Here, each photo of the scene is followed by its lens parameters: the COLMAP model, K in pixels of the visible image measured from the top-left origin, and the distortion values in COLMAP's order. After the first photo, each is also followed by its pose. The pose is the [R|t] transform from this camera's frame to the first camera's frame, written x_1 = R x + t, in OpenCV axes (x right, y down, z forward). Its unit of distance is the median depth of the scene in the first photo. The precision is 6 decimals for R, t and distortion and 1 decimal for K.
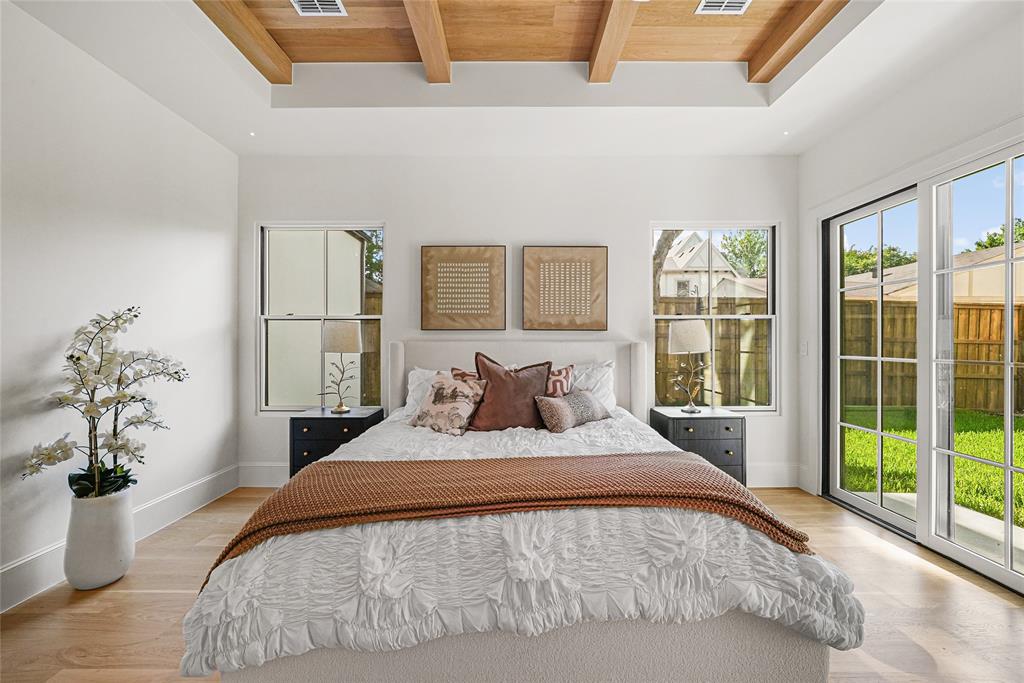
lens RADIAL K [[401.7, 0, 510.6], [0, 401.7, 344.8], [0, 0, 1]] dist [-0.015894, 0.004279]
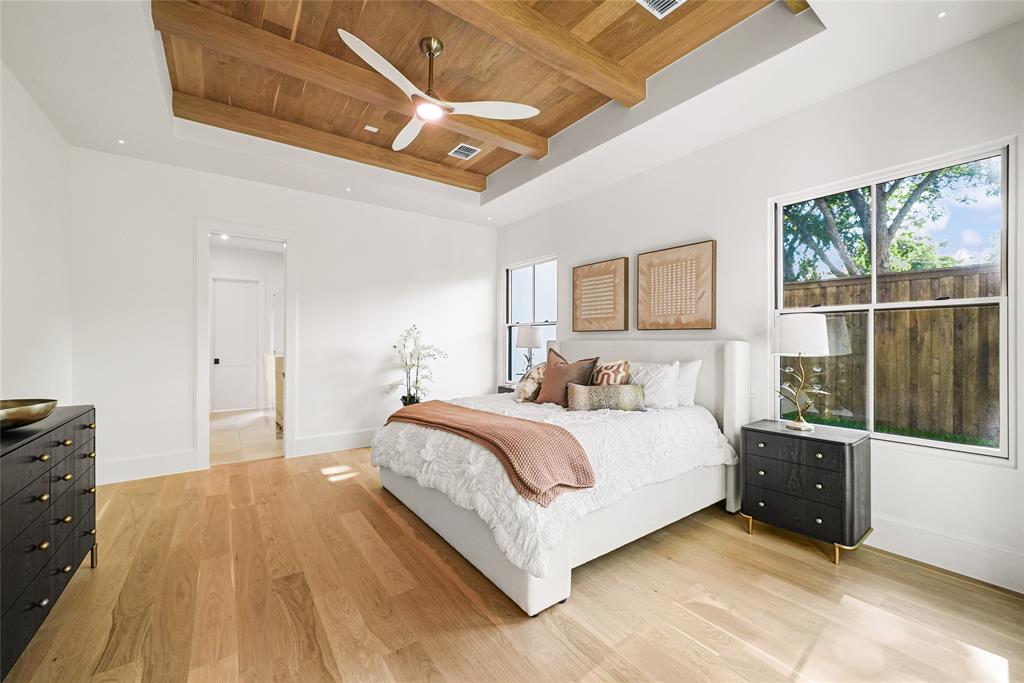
lens RADIAL K [[401.7, 0, 510.6], [0, 401.7, 344.8], [0, 0, 1]] dist [-0.015894, 0.004279]
pose [[0.586277, 0.010286, -0.810045, 0.726746], [-0.007828, 0.999945, 0.007032, -0.001372], [0.810073, 0.002219, 0.586325, 0.063190]]
